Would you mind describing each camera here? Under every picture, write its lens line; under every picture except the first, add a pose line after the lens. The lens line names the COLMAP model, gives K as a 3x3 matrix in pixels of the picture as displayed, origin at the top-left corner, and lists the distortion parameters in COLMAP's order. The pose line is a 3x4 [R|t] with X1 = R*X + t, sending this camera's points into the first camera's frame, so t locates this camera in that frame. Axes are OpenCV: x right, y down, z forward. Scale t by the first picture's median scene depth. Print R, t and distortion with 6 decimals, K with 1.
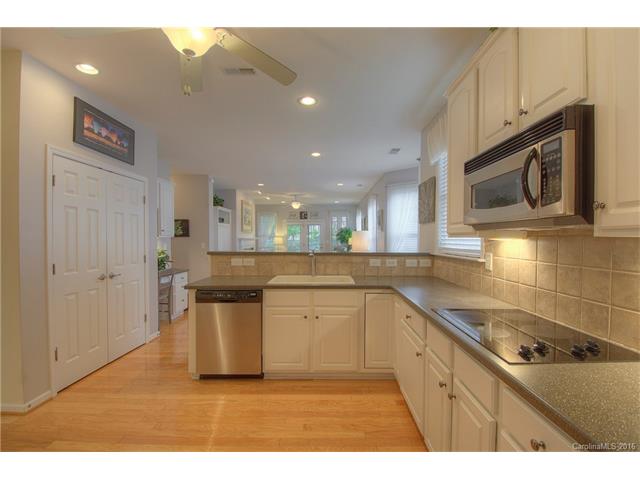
lens RADIAL K [[287.4, 0, 328.7], [0, 287.4, 241.0], [0, 0, 1]] dist [-0.017325, -0.000503]
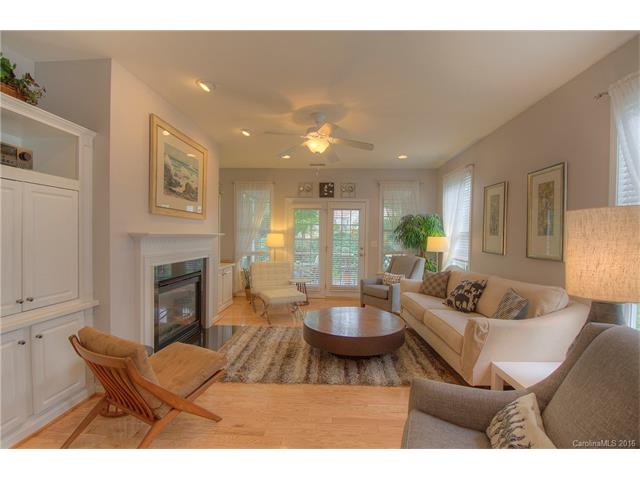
lens RADIAL K [[287.4, 0, 328.7], [0, 287.4, 241.0], [0, 0, 1]] dist [-0.017325, -0.000503]
pose [[0.999562, 0.015502, -0.025225, -0.069855], [-0.015267, 0.999839, 0.009473, -0.005921], [0.025368, -0.009084, 0.999637, 0.502019]]
